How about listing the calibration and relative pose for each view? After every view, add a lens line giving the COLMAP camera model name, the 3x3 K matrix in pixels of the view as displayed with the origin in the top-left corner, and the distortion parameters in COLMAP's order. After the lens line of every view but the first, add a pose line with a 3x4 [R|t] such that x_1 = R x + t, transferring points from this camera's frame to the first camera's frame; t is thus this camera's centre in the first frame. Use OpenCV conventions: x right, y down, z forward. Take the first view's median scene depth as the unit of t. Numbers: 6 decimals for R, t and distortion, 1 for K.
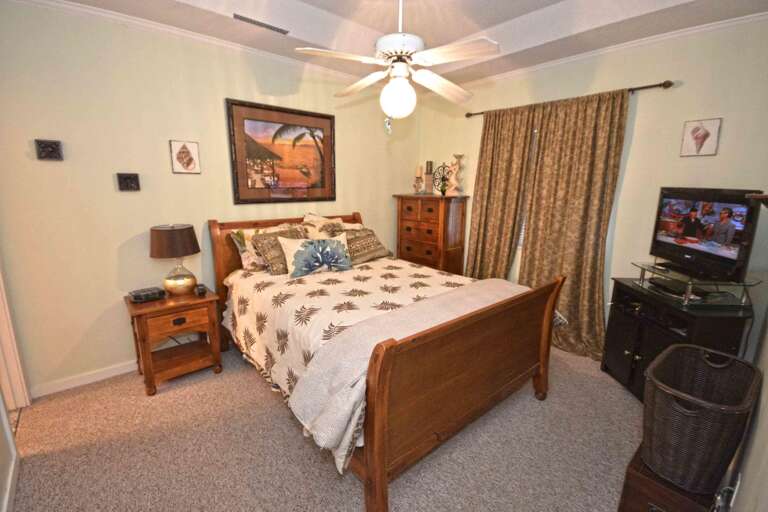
lens RADIAL K [[341.3, 0, 382.7], [0, 341.3, 251.8], [0, 0, 1]] dist [-0.002901, -0.001007]
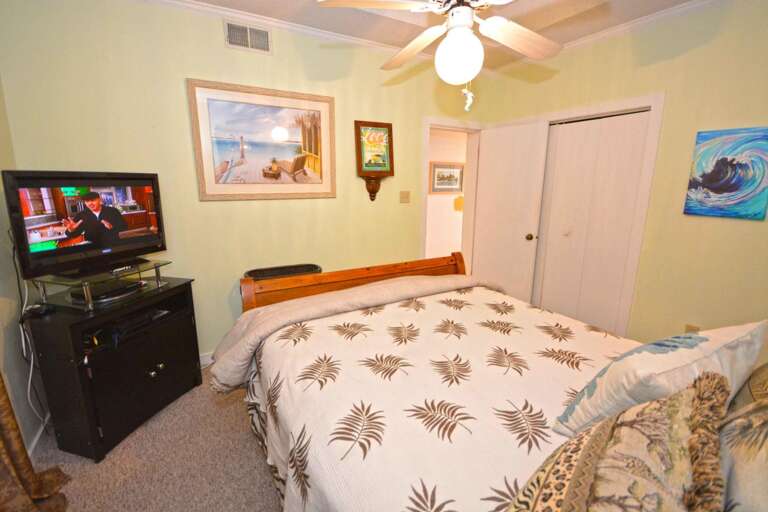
lens RADIAL K [[341.3, 0, 382.7], [0, 341.3, 251.8], [0, 0, 1]] dist [-0.002901, -0.001007]
pose [[-0.981910, -0.059240, 0.179842, 0.032996], [0.018990, 0.914199, 0.404820, -0.238235], [-0.188393, 0.400912, -0.896537, 1.212438]]
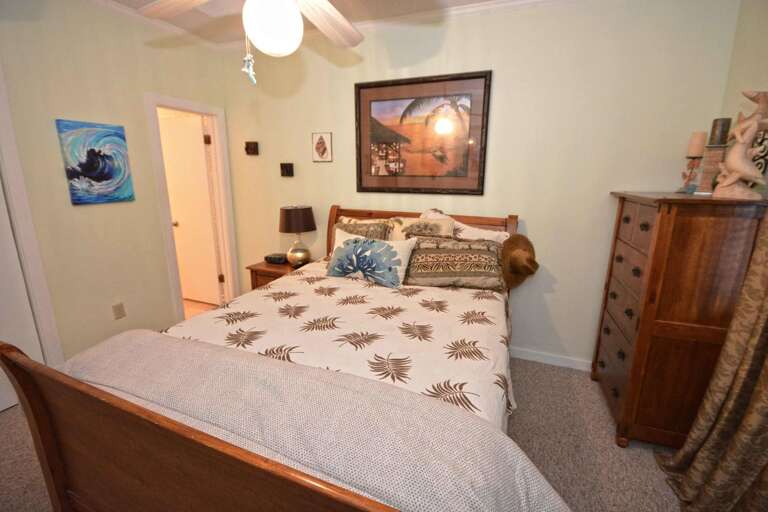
lens RADIAL K [[341.3, 0, 382.7], [0, 341.3, 251.8], [0, 0, 1]] dist [-0.002901, -0.001007]
pose [[0.457277, 0.193260, -0.868072, 0.484211], [-0.178866, 0.976142, 0.123098, -0.102560], [0.871151, 0.098979, 0.480935, 0.592447]]
